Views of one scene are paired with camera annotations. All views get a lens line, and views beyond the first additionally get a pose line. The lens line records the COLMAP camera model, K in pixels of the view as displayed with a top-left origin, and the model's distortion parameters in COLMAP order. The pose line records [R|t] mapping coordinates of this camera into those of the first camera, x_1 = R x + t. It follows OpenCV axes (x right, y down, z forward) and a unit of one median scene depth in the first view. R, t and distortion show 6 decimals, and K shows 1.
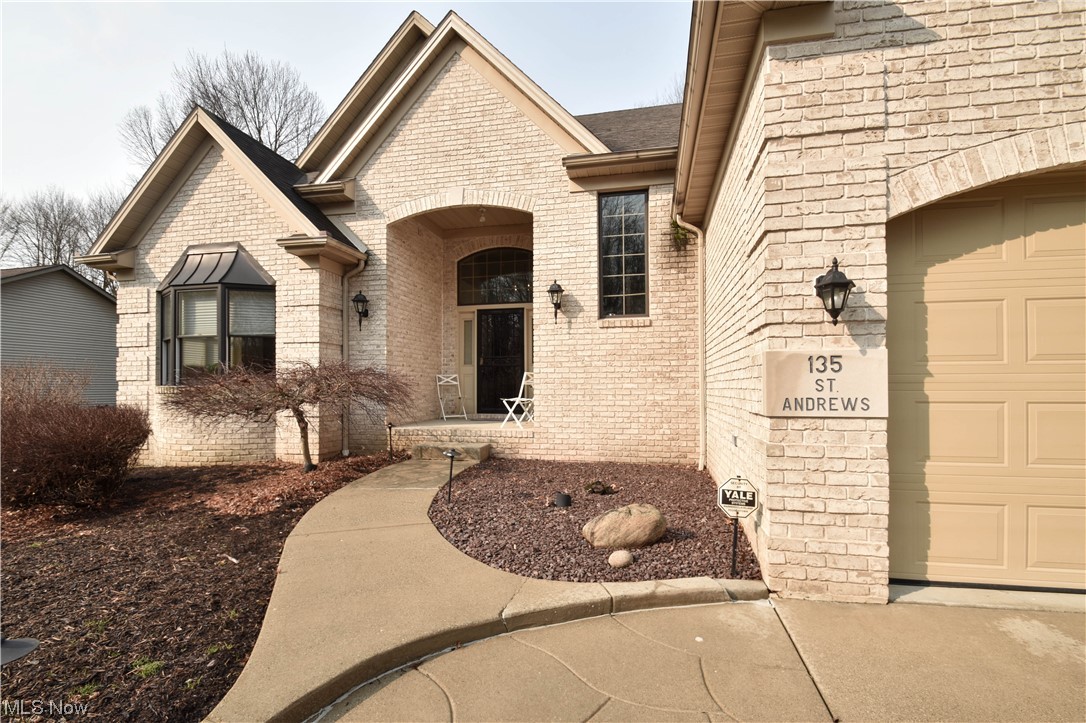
lens RADIAL K [[492.9, 0, 543.6], [0, 492.9, 381.3], [0, 0, 1]] dist [0.020574, -0.022609]
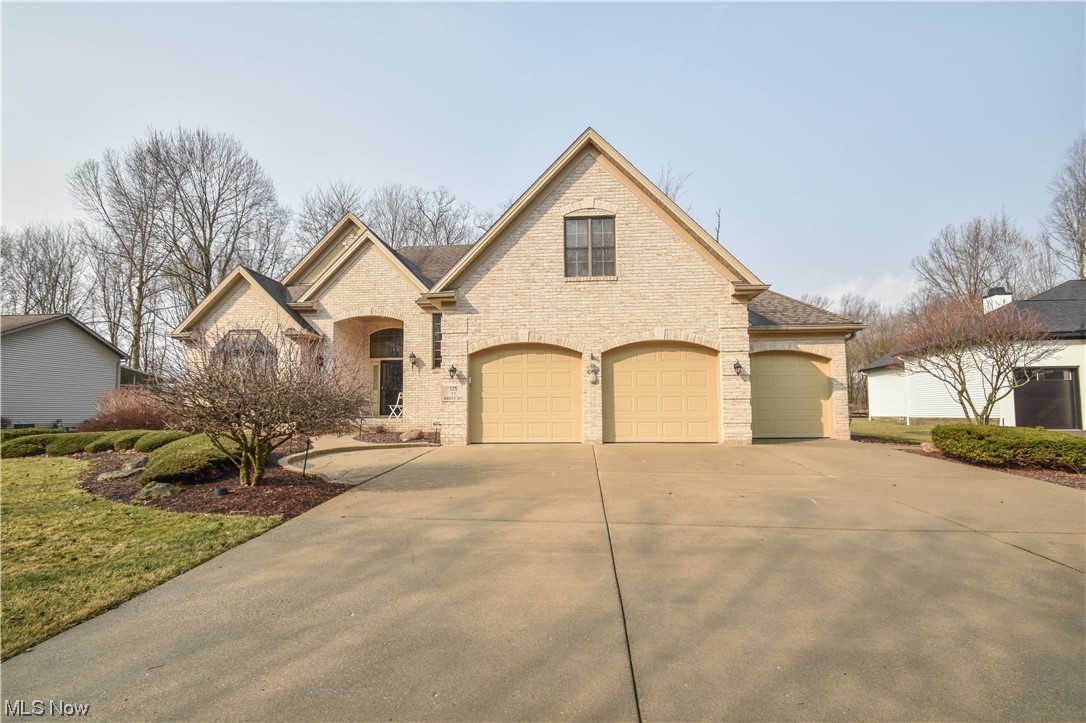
lens RADIAL K [[492.9, 0, 543.6], [0, 492.9, 381.3], [0, 0, 1]] dist [0.020574, -0.022609]
pose [[0.990191, 0.005566, 0.139608, 0.278929], [0.002083, 0.998507, -0.054582, 0.049525], [-0.139703, 0.054337, 0.988701, -1.207552]]
